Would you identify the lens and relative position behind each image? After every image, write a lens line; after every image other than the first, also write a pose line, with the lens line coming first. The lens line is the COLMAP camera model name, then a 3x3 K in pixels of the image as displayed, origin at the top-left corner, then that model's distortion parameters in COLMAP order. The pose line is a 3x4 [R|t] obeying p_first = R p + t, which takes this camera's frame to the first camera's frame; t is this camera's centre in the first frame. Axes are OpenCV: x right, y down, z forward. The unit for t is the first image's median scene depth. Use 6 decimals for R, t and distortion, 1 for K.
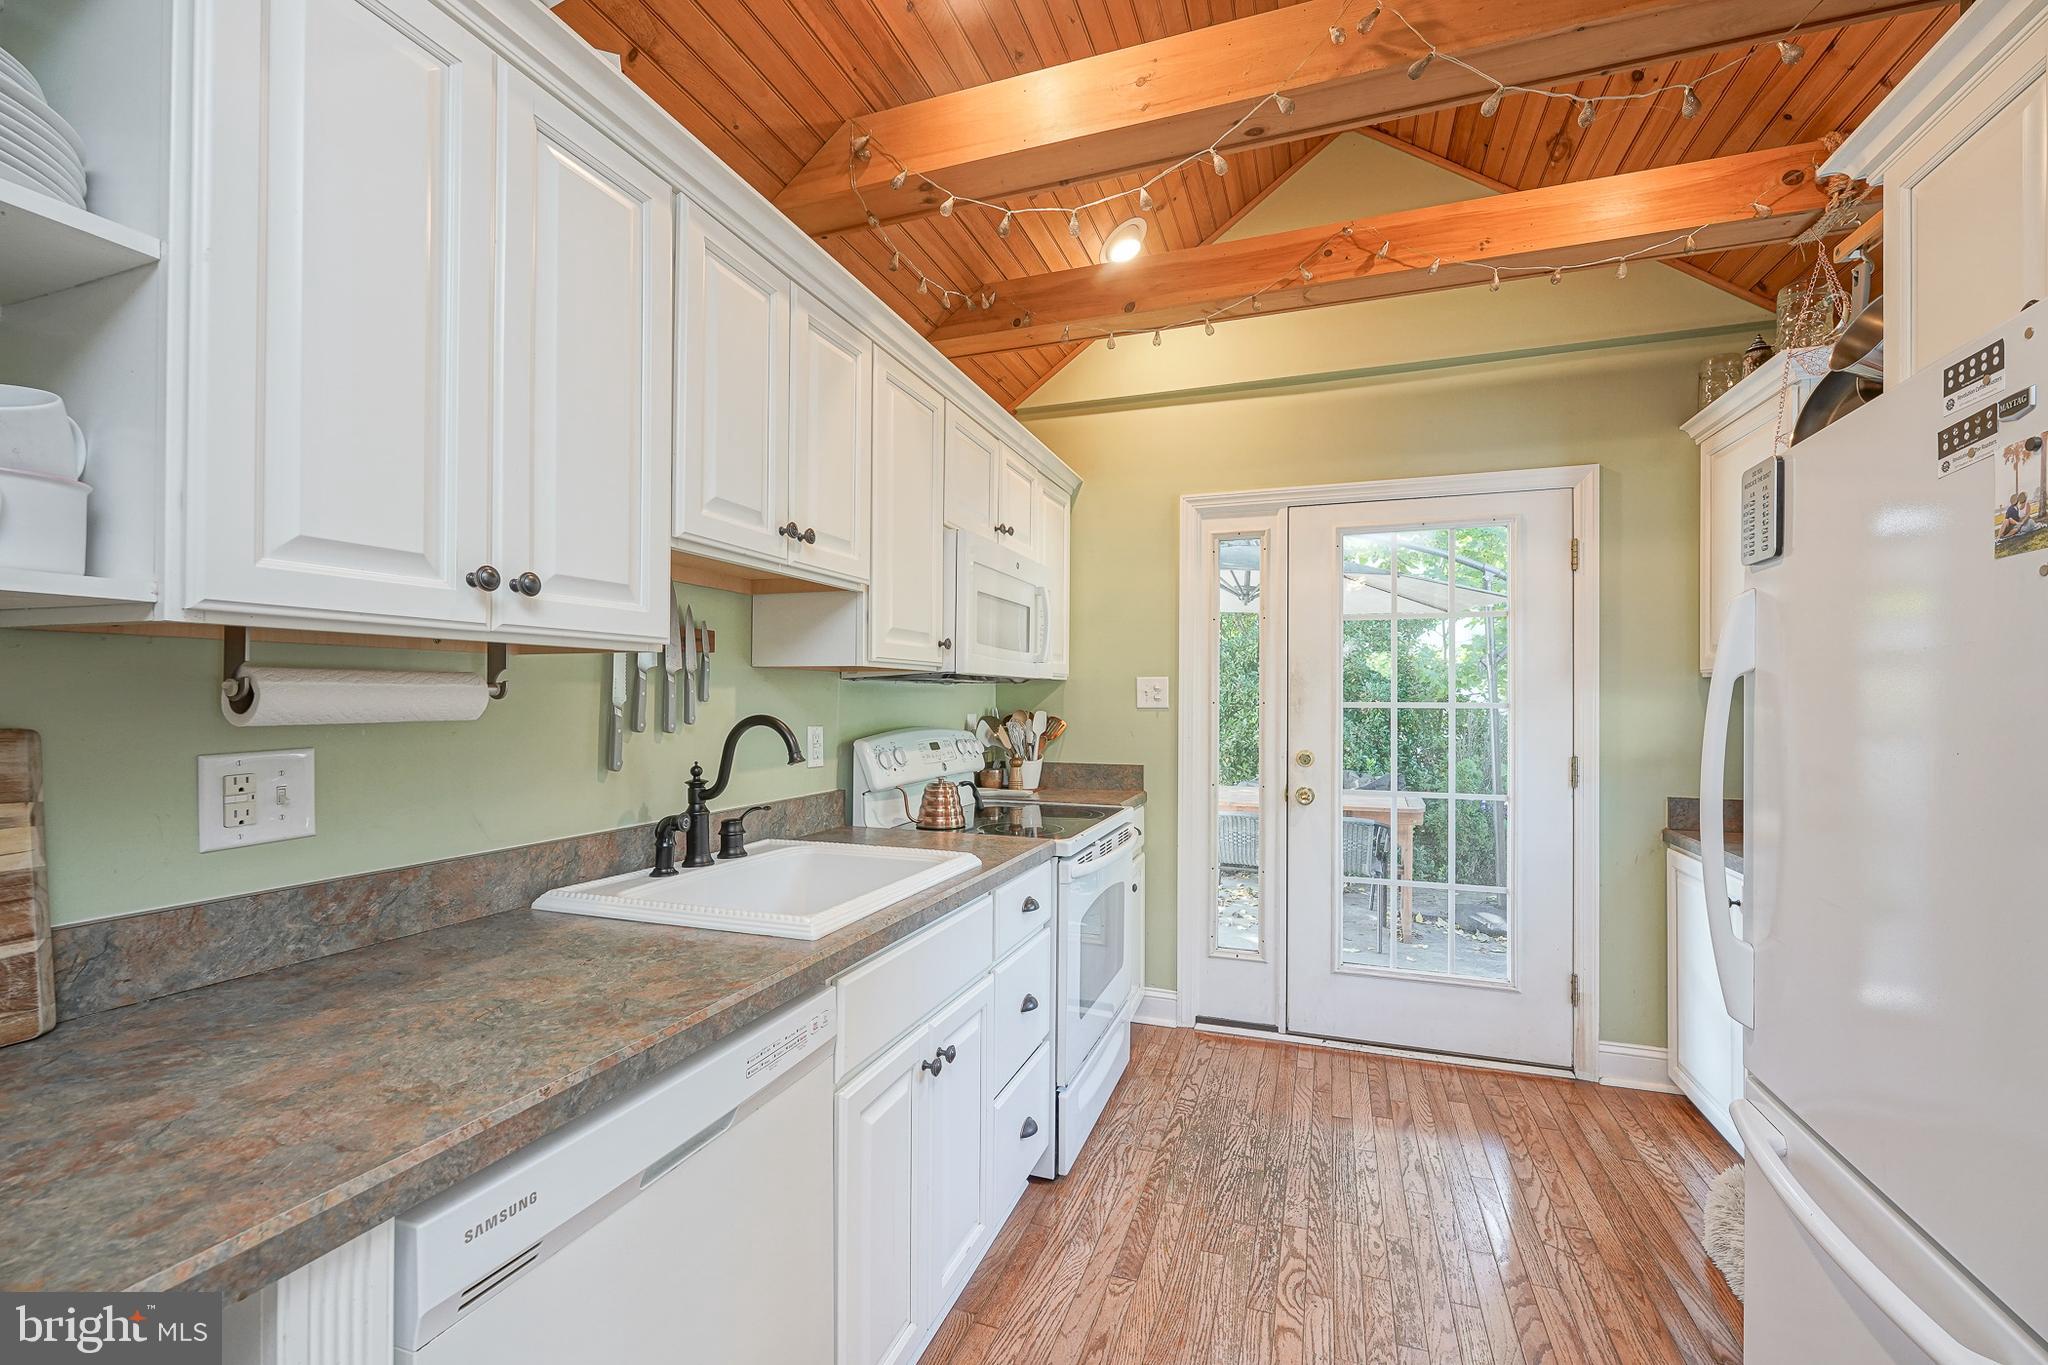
lens RADIAL K [[840.3, 0, 989.7], [0, 840.3, 693.2], [0, 0, 1]] dist [-0.001797, 0.000386]
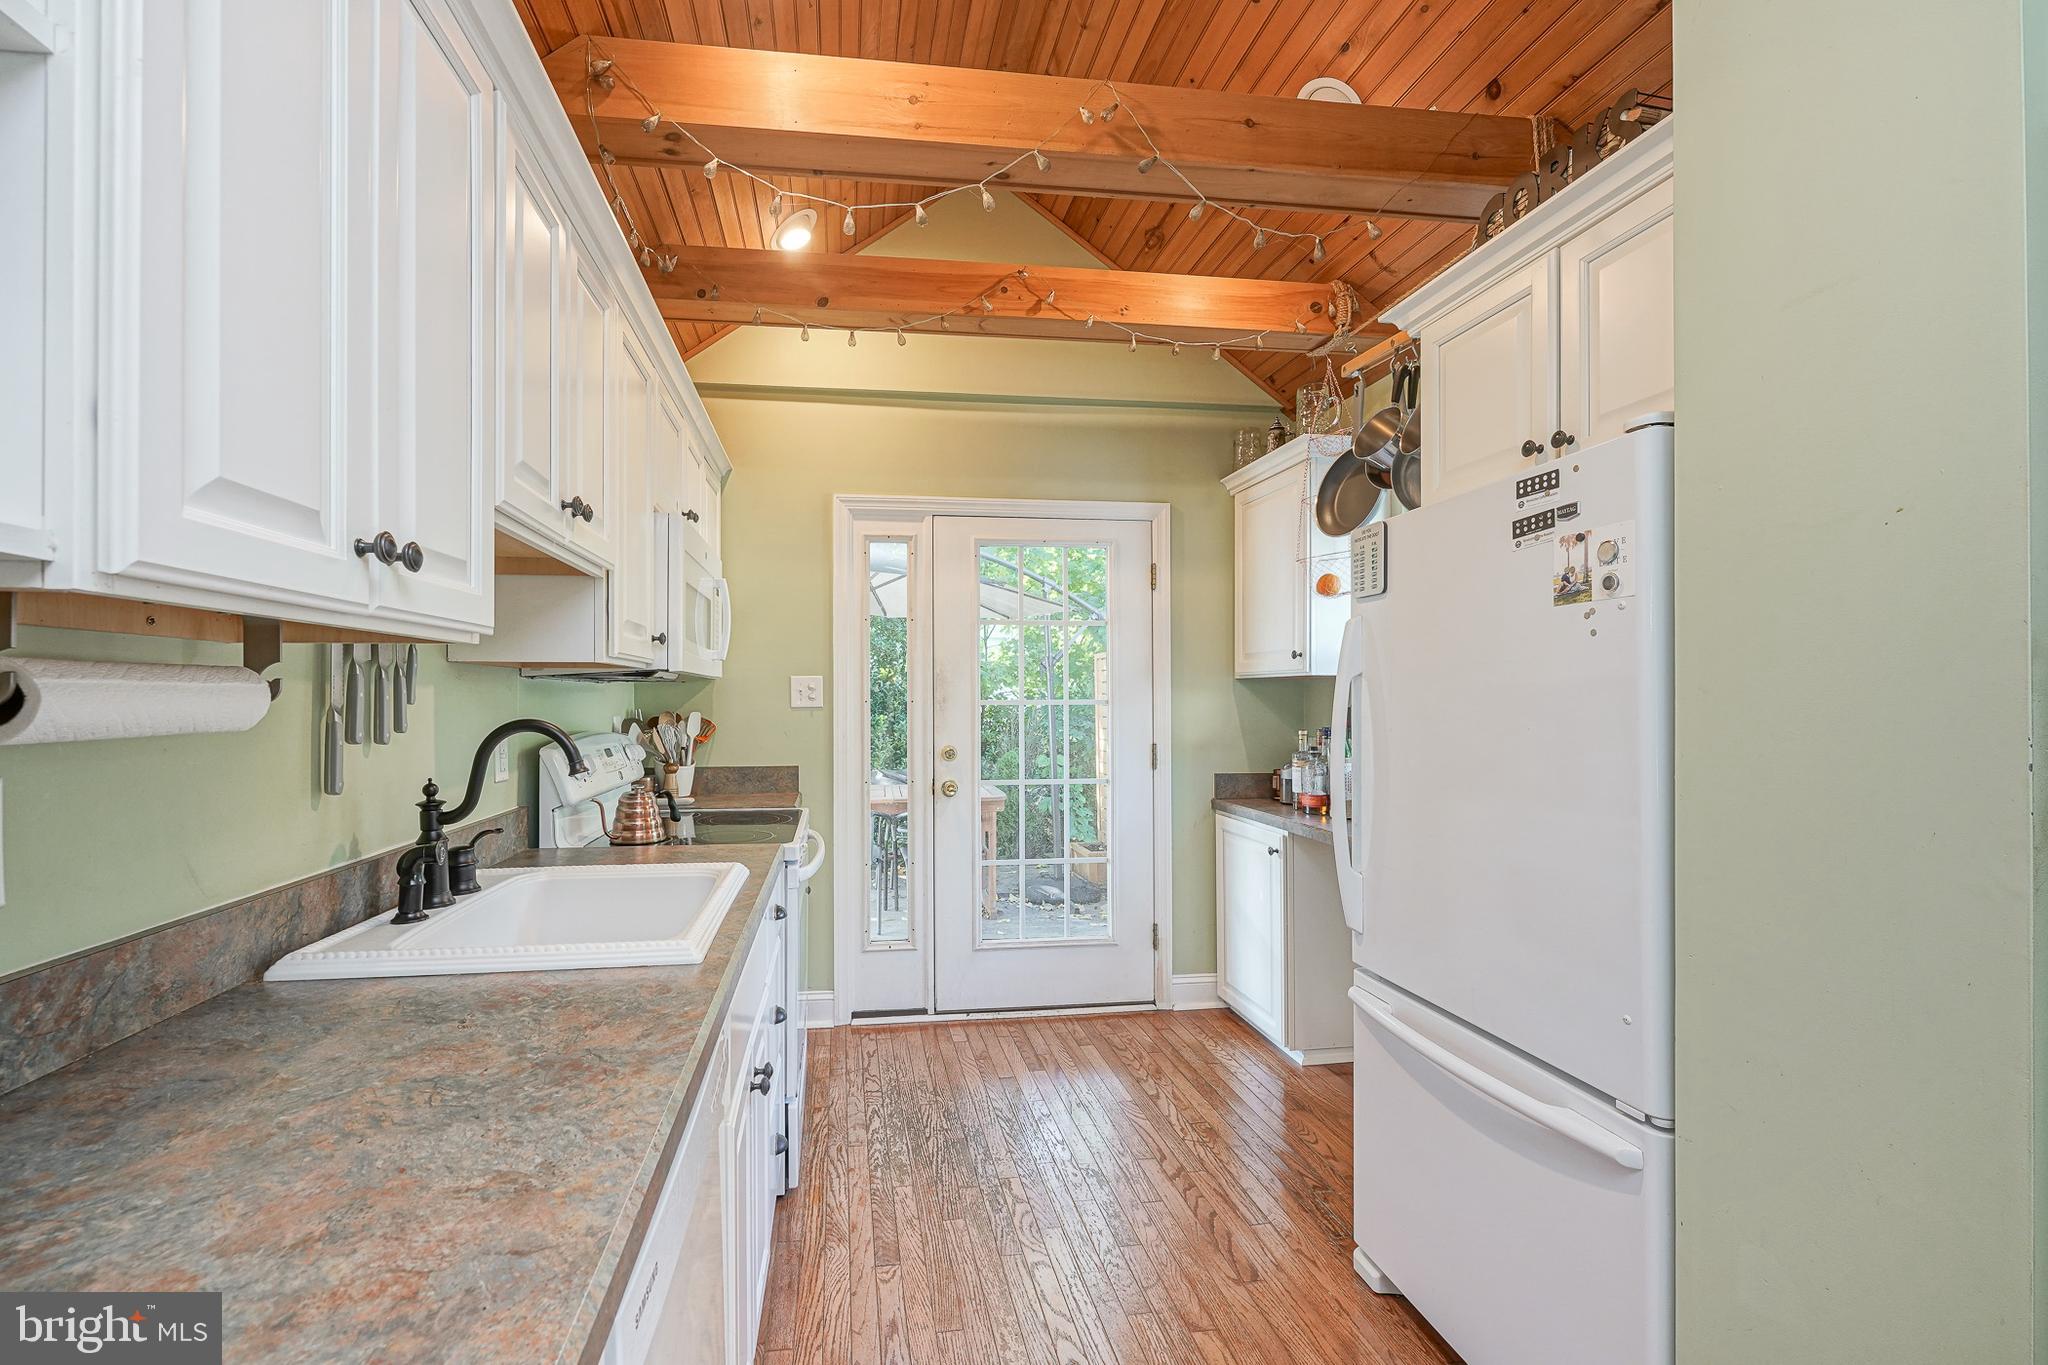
lens RADIAL K [[897.3, 0, 905.8], [0, 897.3, 694.9], [0, 0, 1]] dist [-0.002191, 0.000242]
pose [[0.890313, -0.004312, 0.455328, -0.256178], [0.003075, 0.999989, 0.003457, -0.000484], [-0.455338, -0.001678, 0.890317, 0.016560]]
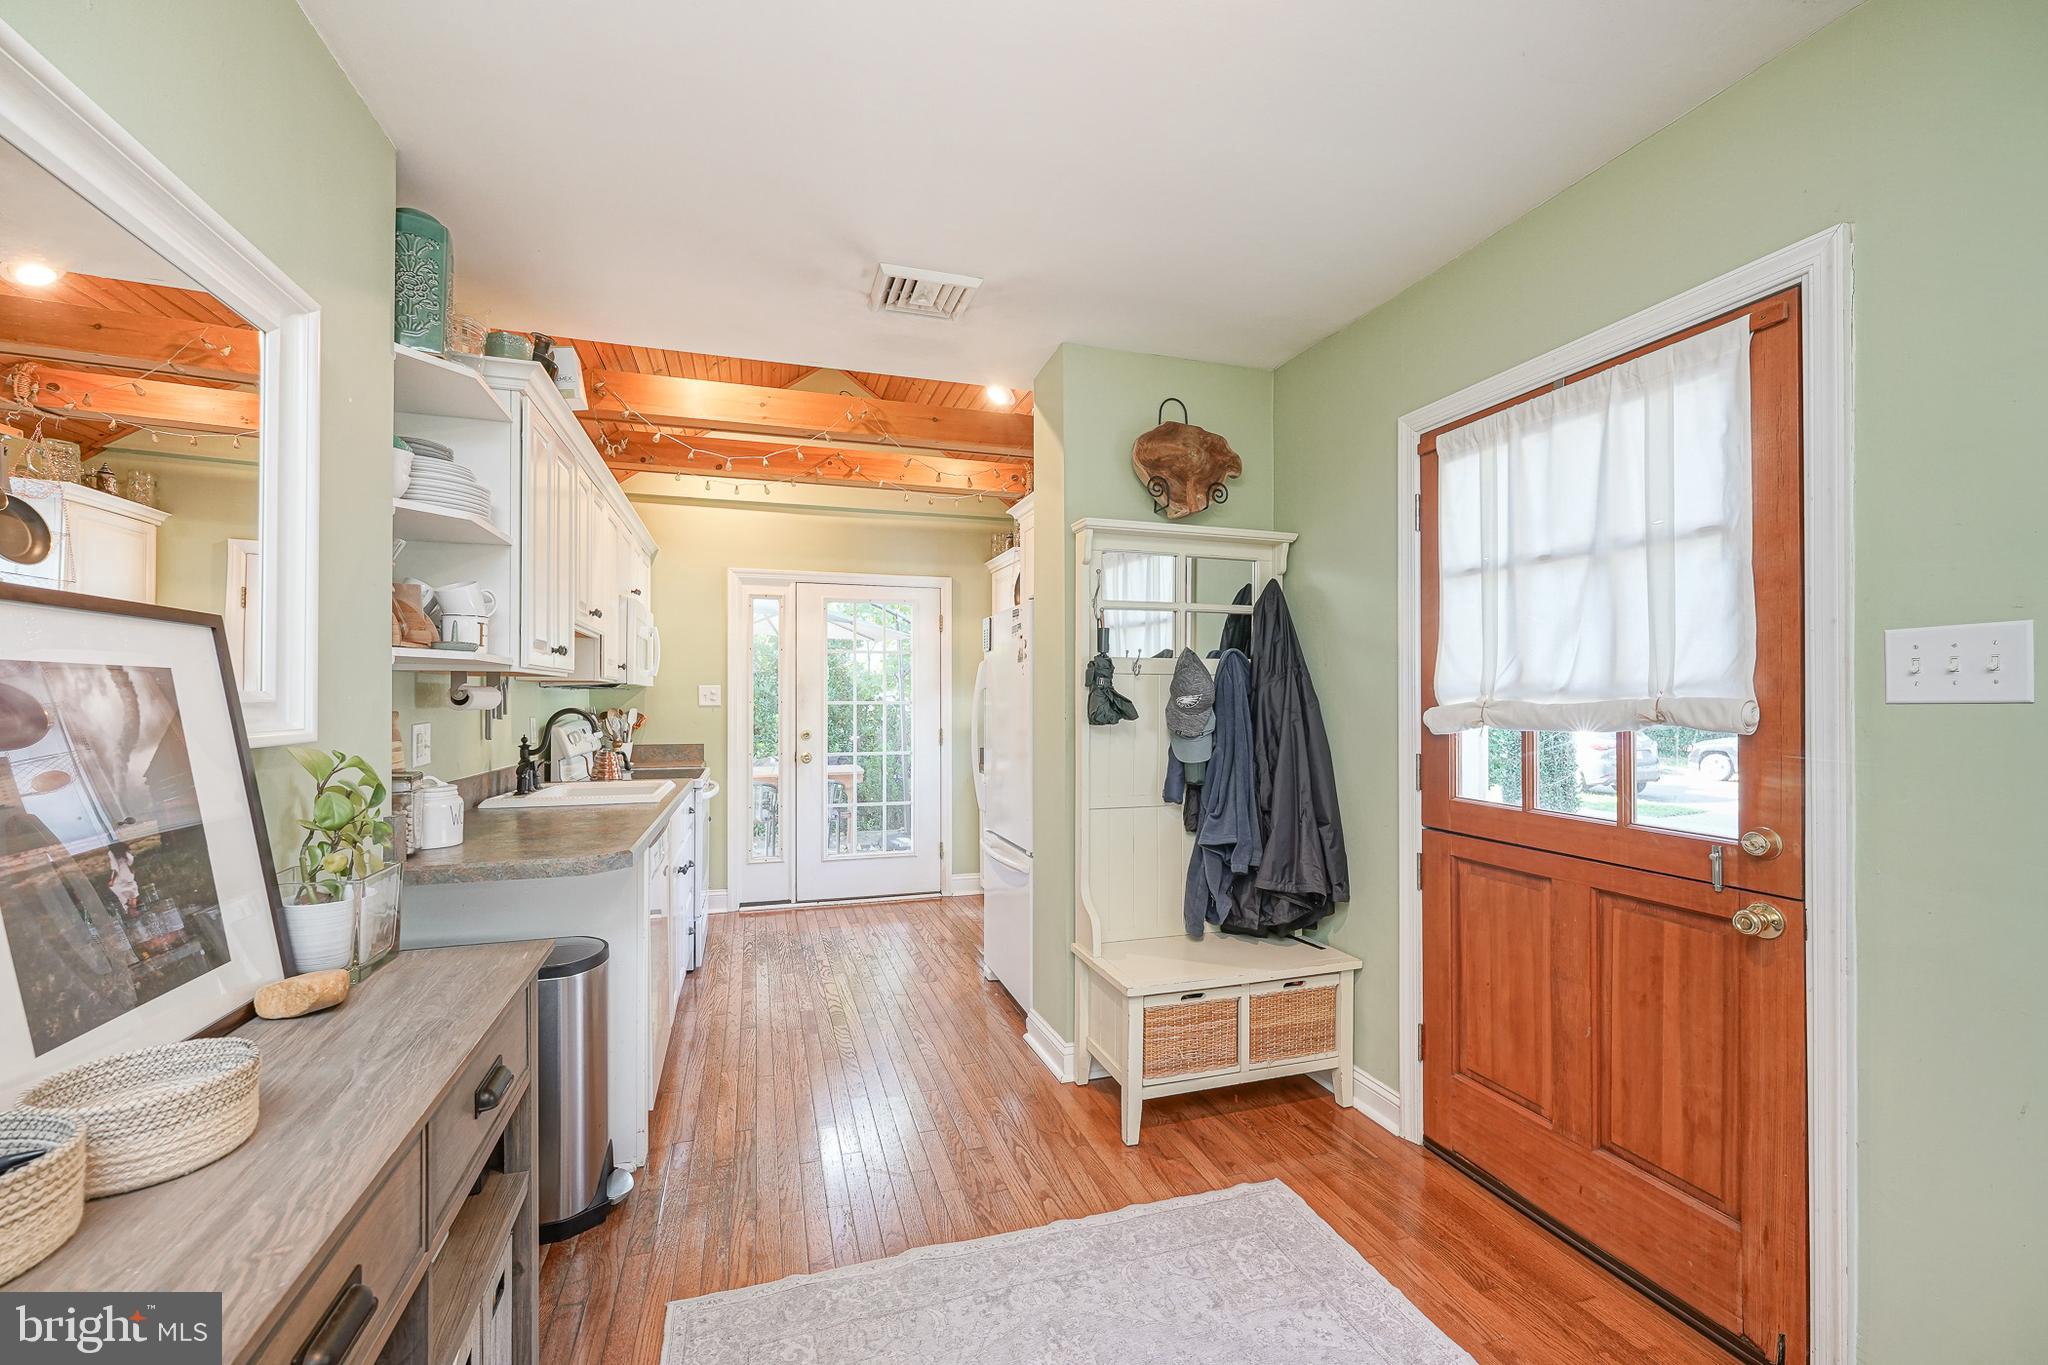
lens RADIAL K [[926.4, 0, 1044.4], [0, 926.4, 684.7], [0, 0, 1]] dist [0.000388, 0.000474]
pose [[0.764442, 0.005576, 0.644668, -0.596145], [0.001575, 0.999943, -0.010516, -0.002639], [-0.644690, 0.009055, 0.764390, -0.940812]]
